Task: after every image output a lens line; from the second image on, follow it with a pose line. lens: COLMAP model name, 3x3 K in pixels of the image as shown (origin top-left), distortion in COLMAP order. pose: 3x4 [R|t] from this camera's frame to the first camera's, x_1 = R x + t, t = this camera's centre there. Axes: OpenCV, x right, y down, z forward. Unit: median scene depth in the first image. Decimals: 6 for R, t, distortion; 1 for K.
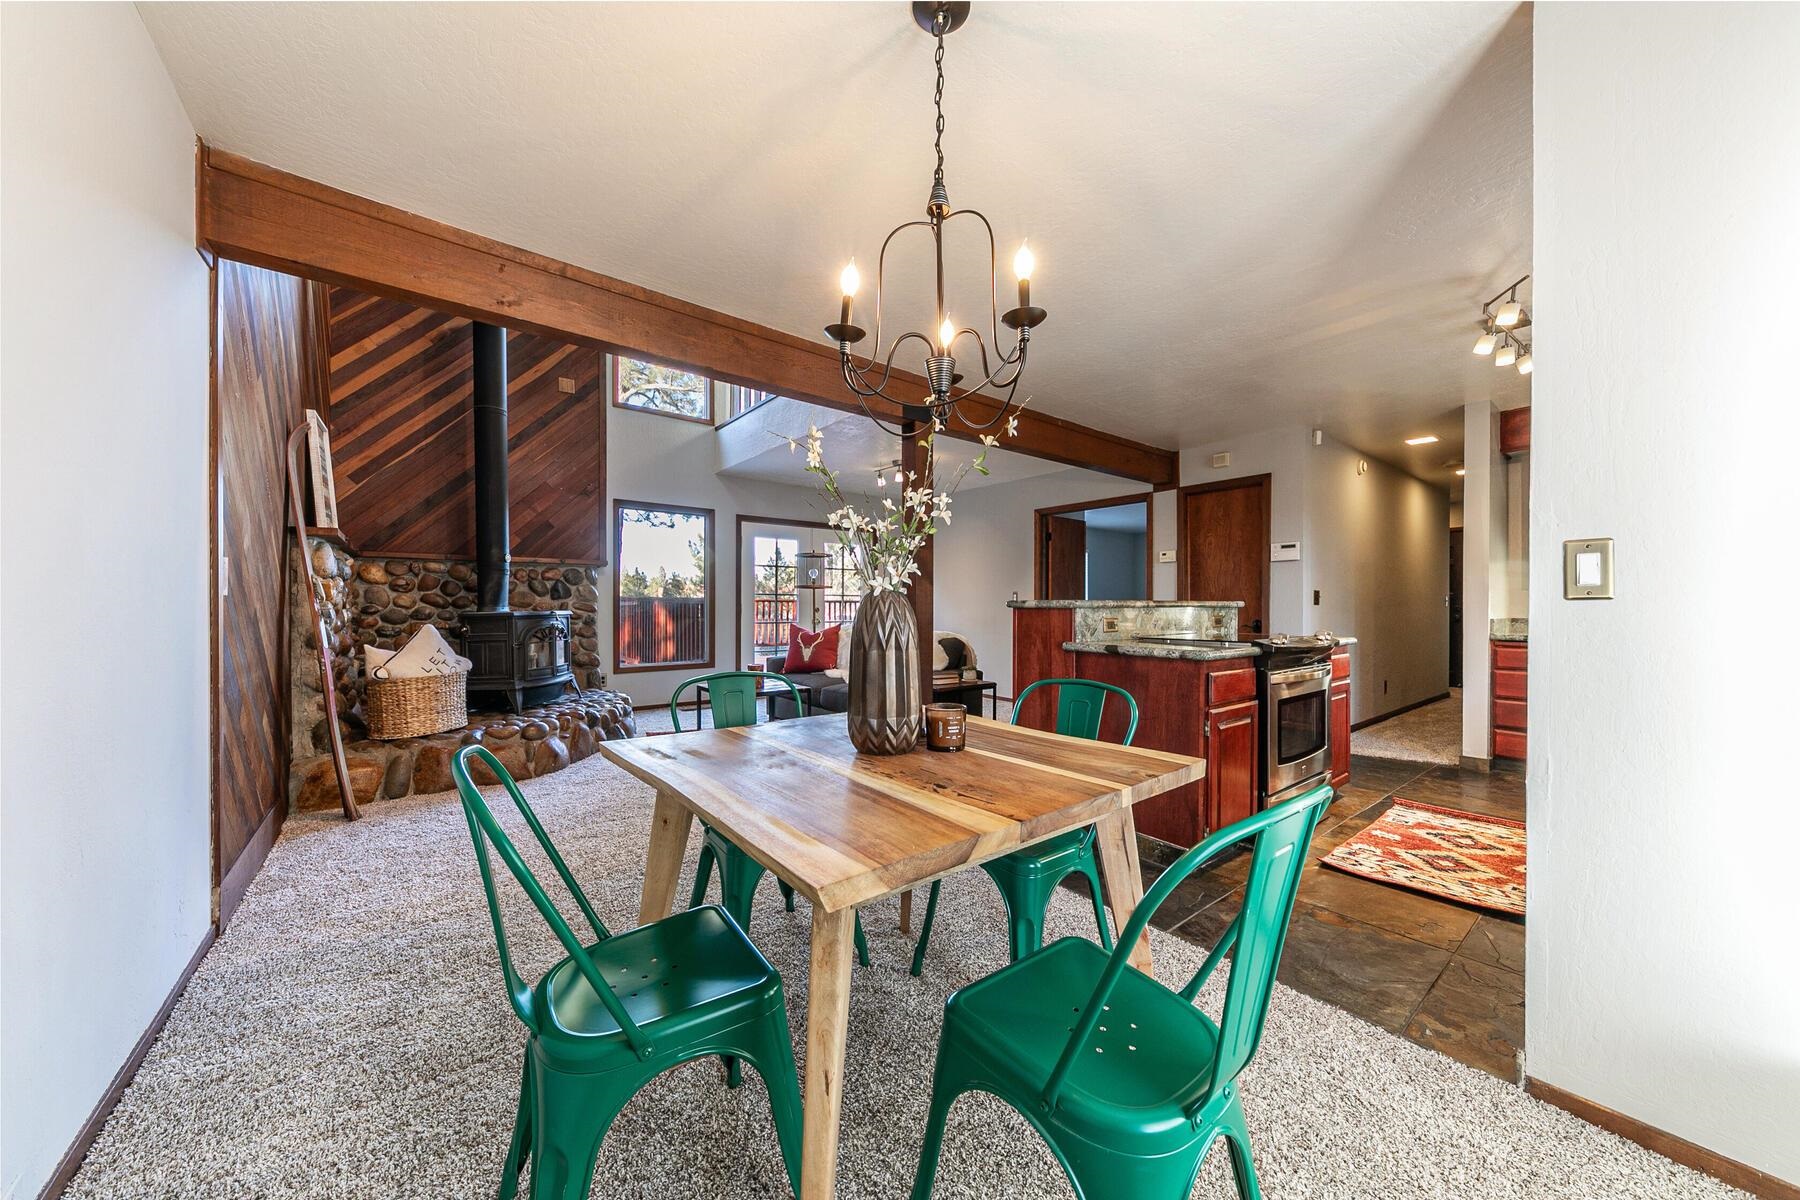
lens RADIAL K [[620.0, 0, 896.6], [0, 620.0, 607.7], [0, 0, 1]] dist [0.002859, -0.000088]
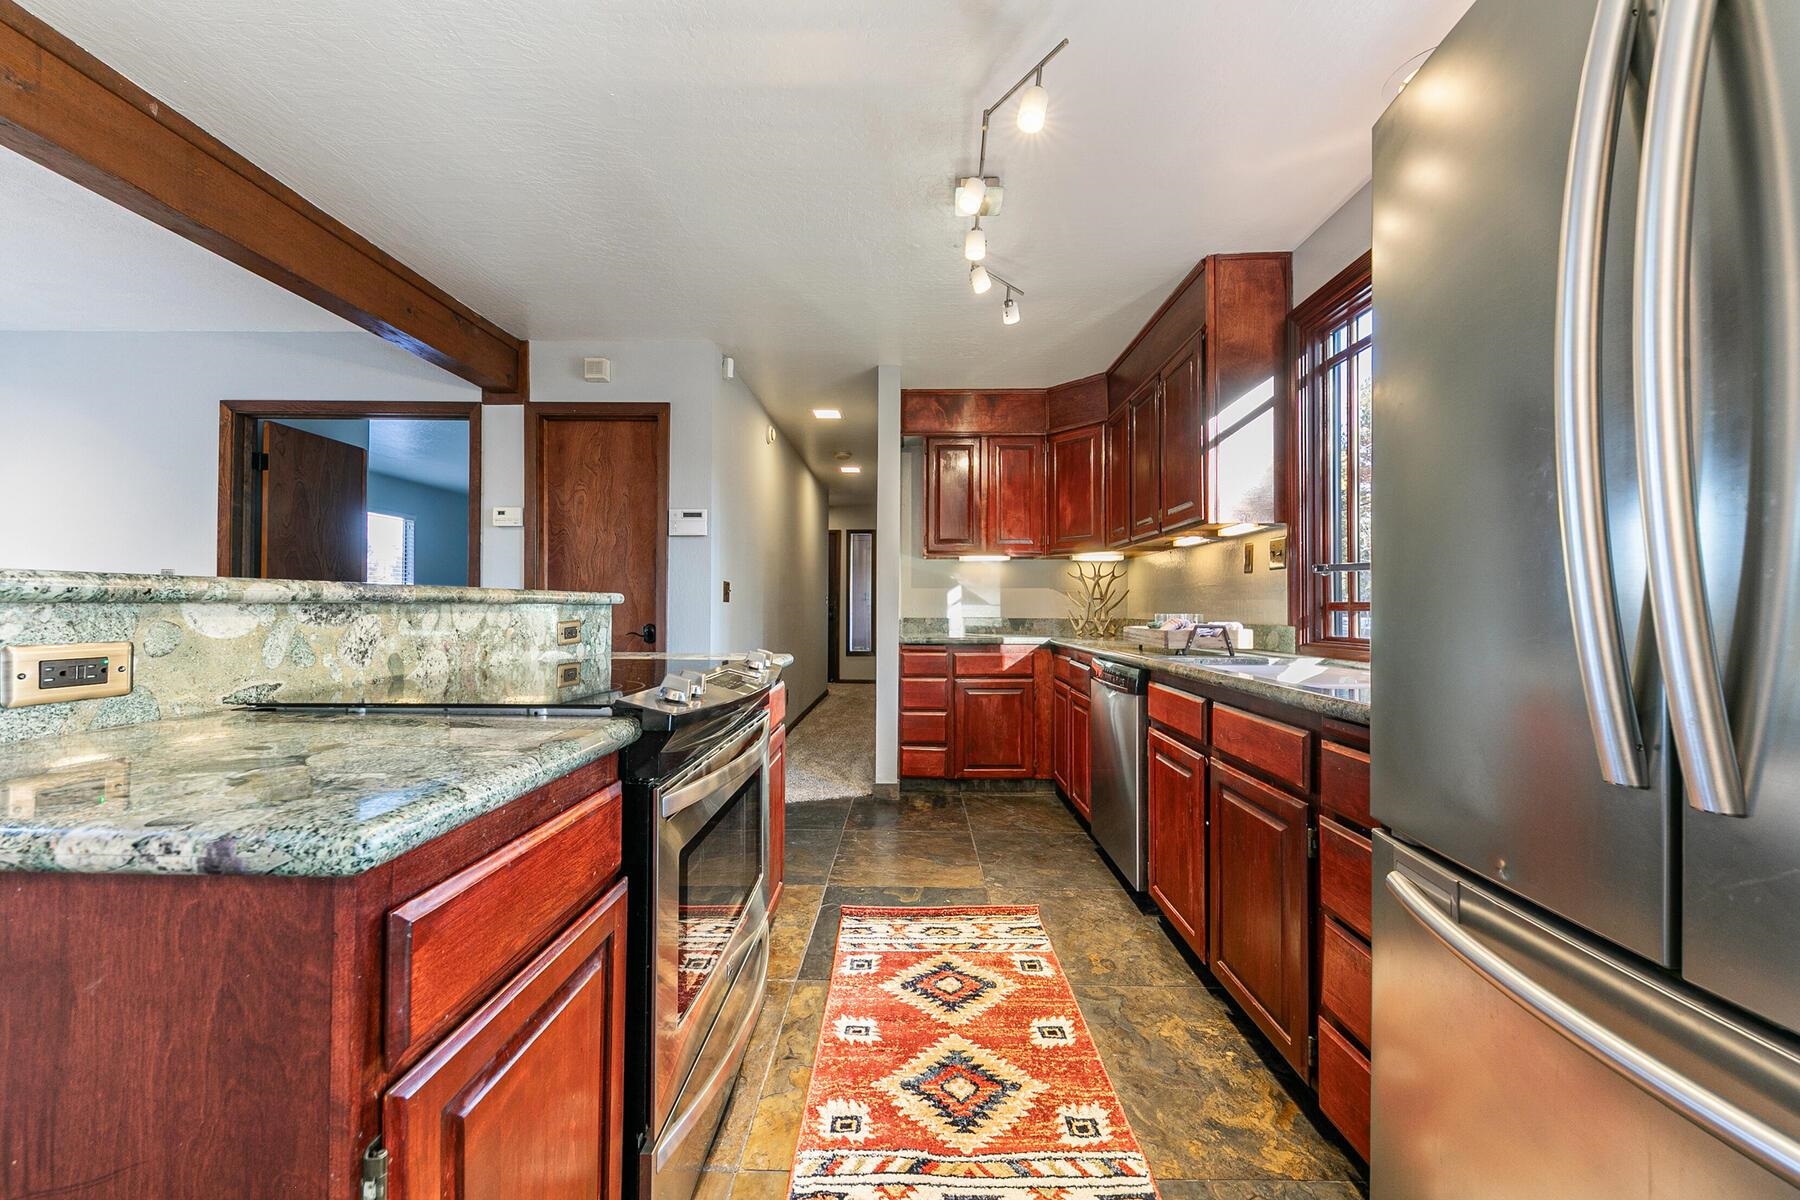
lens RADIAL K [[637.7, 0, 905.4], [0, 637.7, 603.0], [0, 0, 1]] dist [0.010802, -0.000032]
pose [[0.624837, 0.007243, 0.780721, 0.226696], [-0.004689, 0.999974, -0.005525, -0.000009], [-0.780741, -0.000209, 0.624855, 0.372601]]
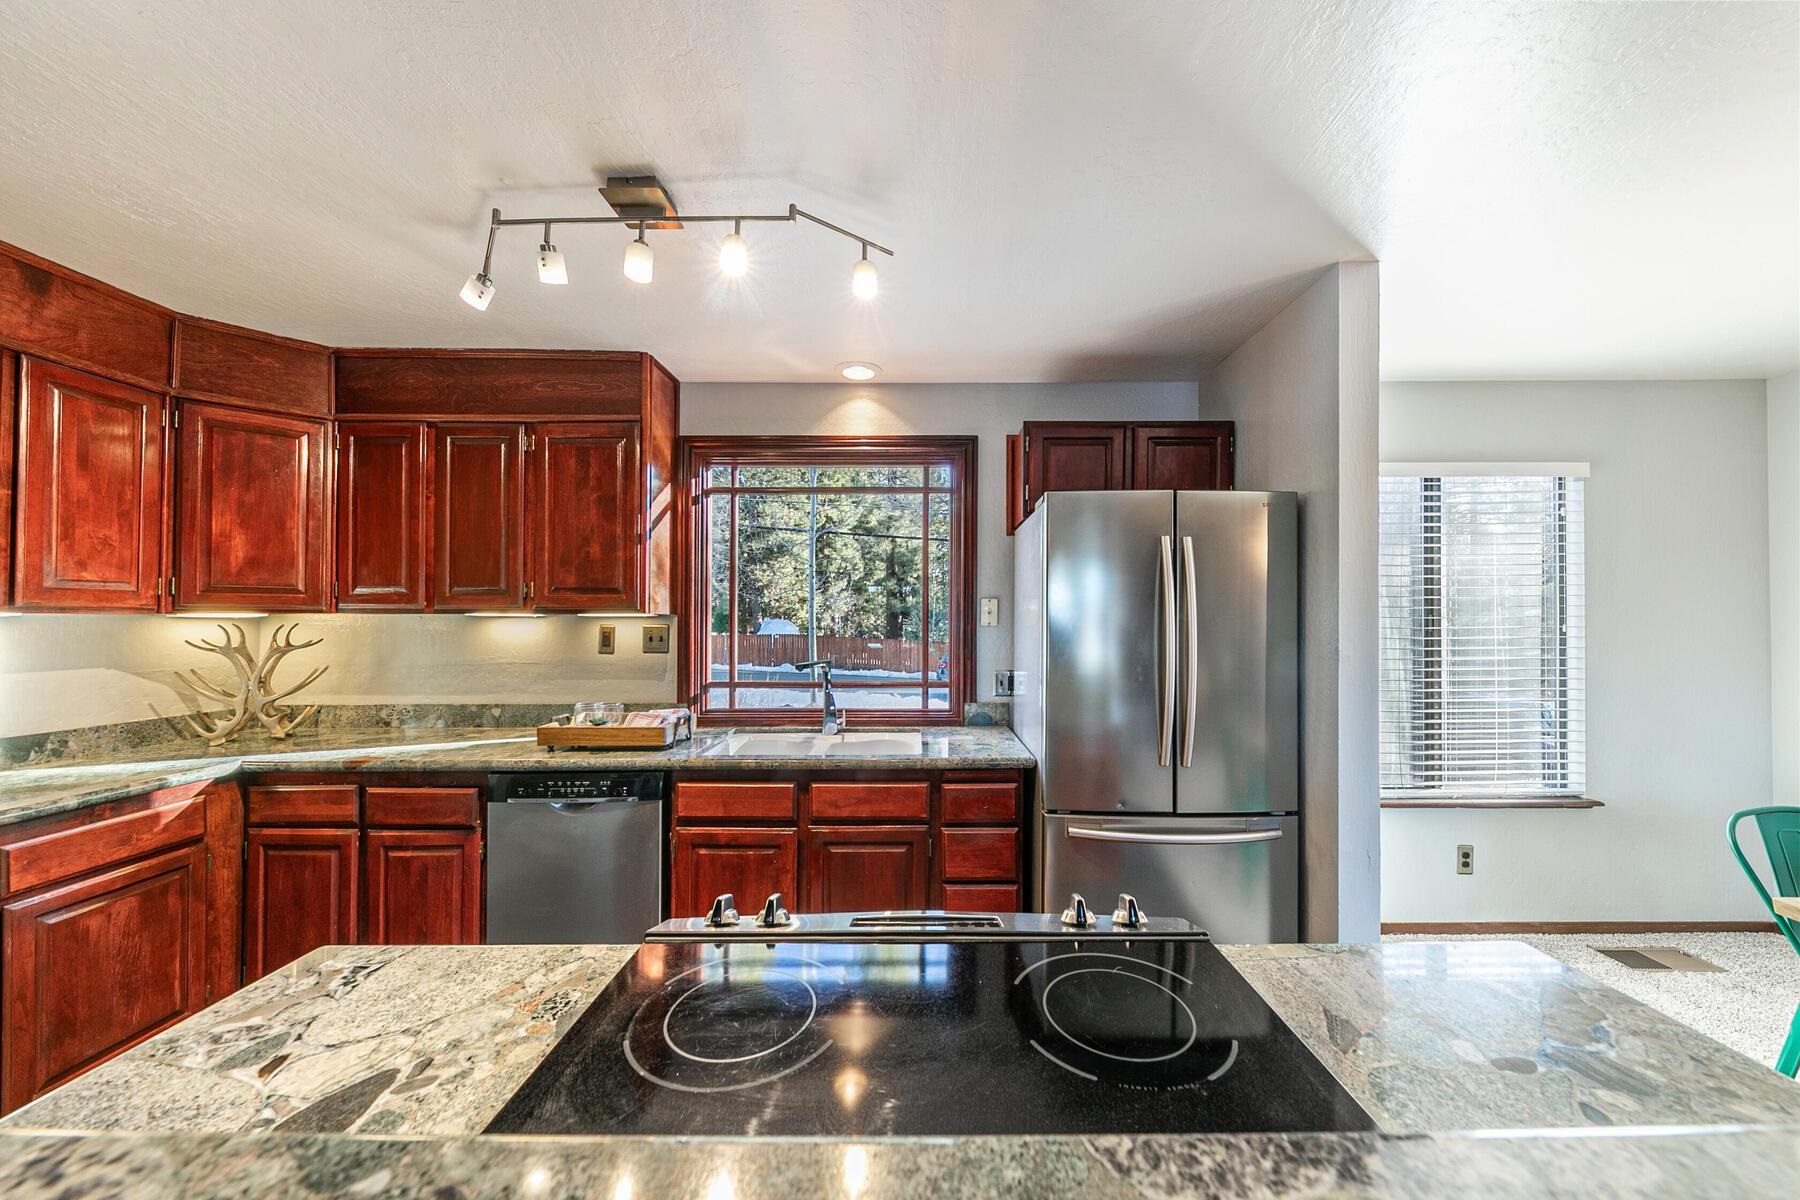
lens RADIAL K [[619.7, 0, 926.2], [0, 619.7, 609.8], [0, 0, 1]] dist [0.000723, -0.001997]
pose [[-0.791509, 0.009486, 0.611084, 0.284541], [-0.000271, 0.999874, -0.015873, -0.062859], [-0.611158, -0.012729, -0.791406, 0.768071]]
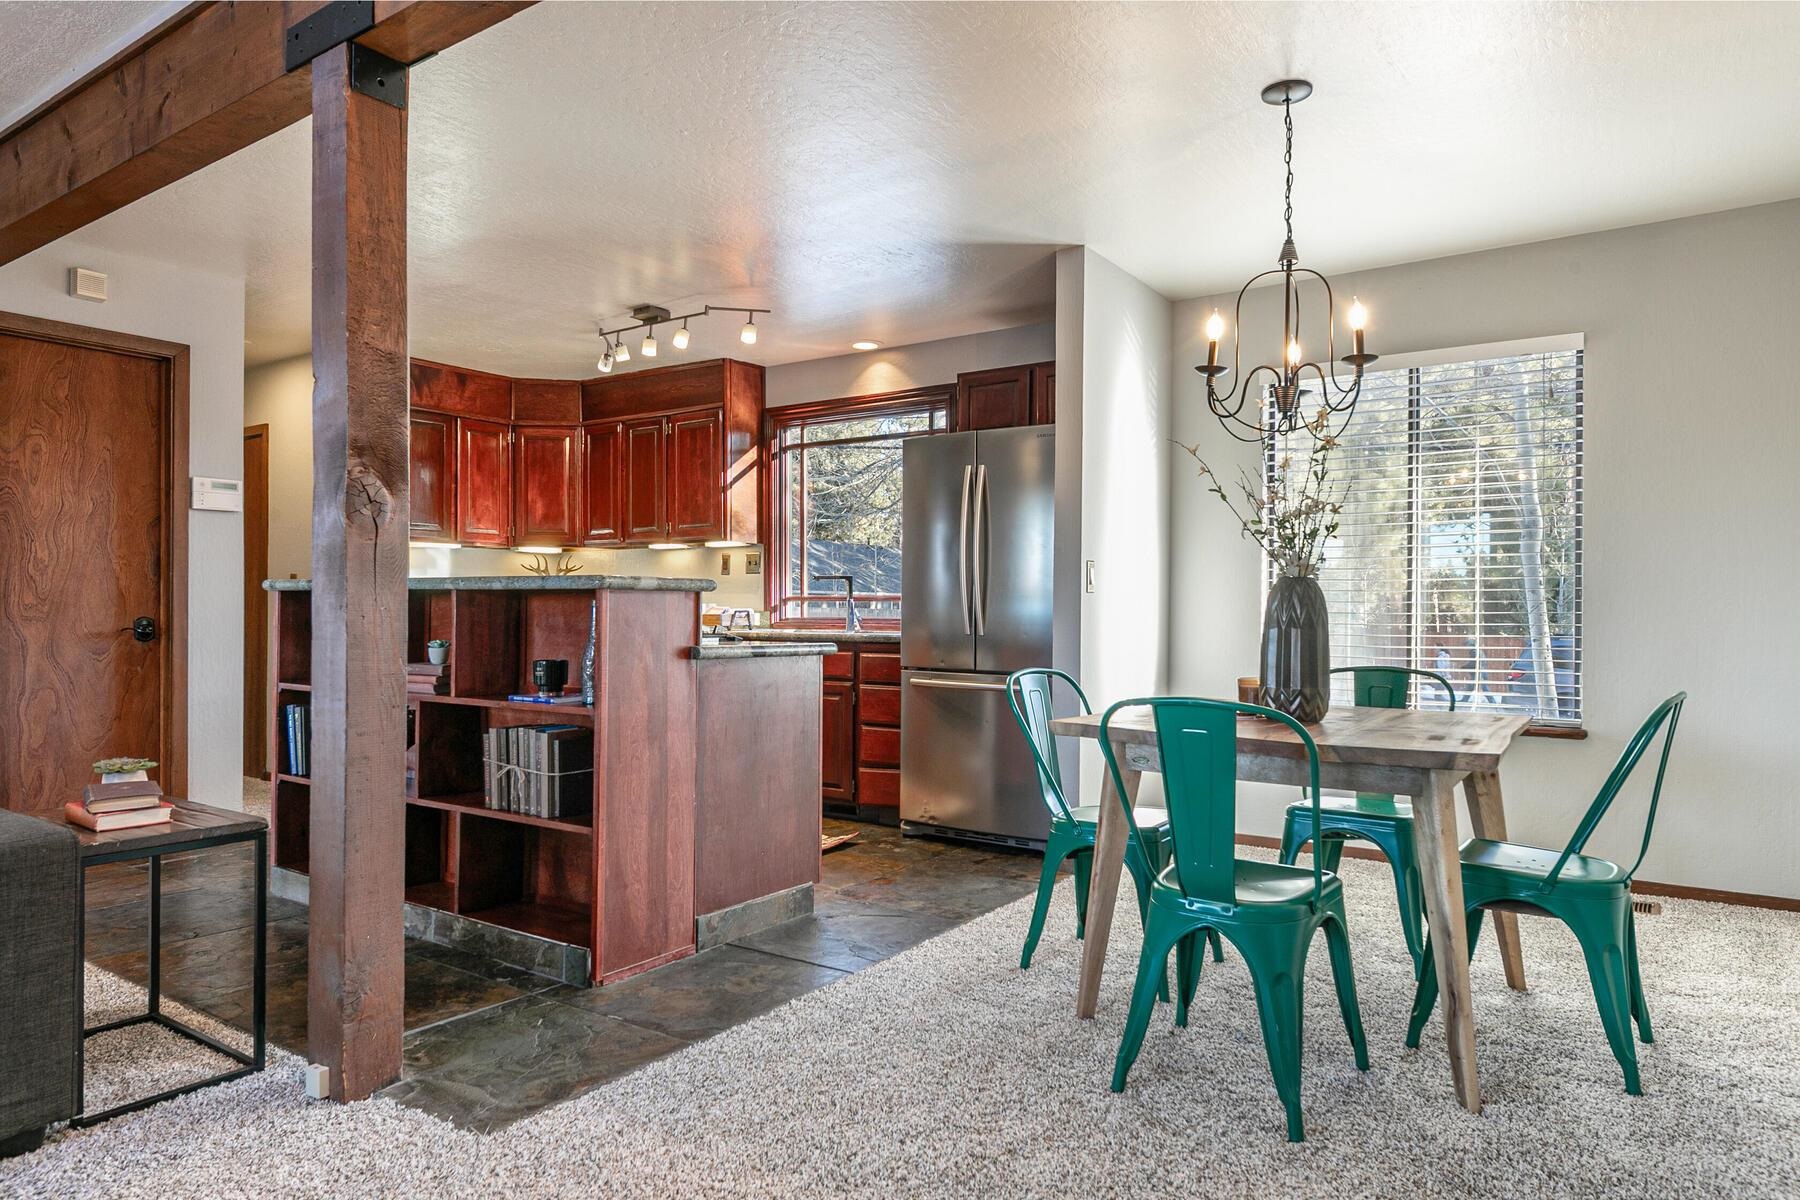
lens RADIAL K [[1085.9, 0, 929.2], [0, 1085.9, 616.8], [0, 0, 1]] dist [0.001502, -0.001844]
pose [[-0.325199, -0.007910, 0.945613, -0.508444], [-0.003496, 0.999968, 0.007163, 0.010900], [-0.945639, -0.000976, -0.325216, 0.696341]]
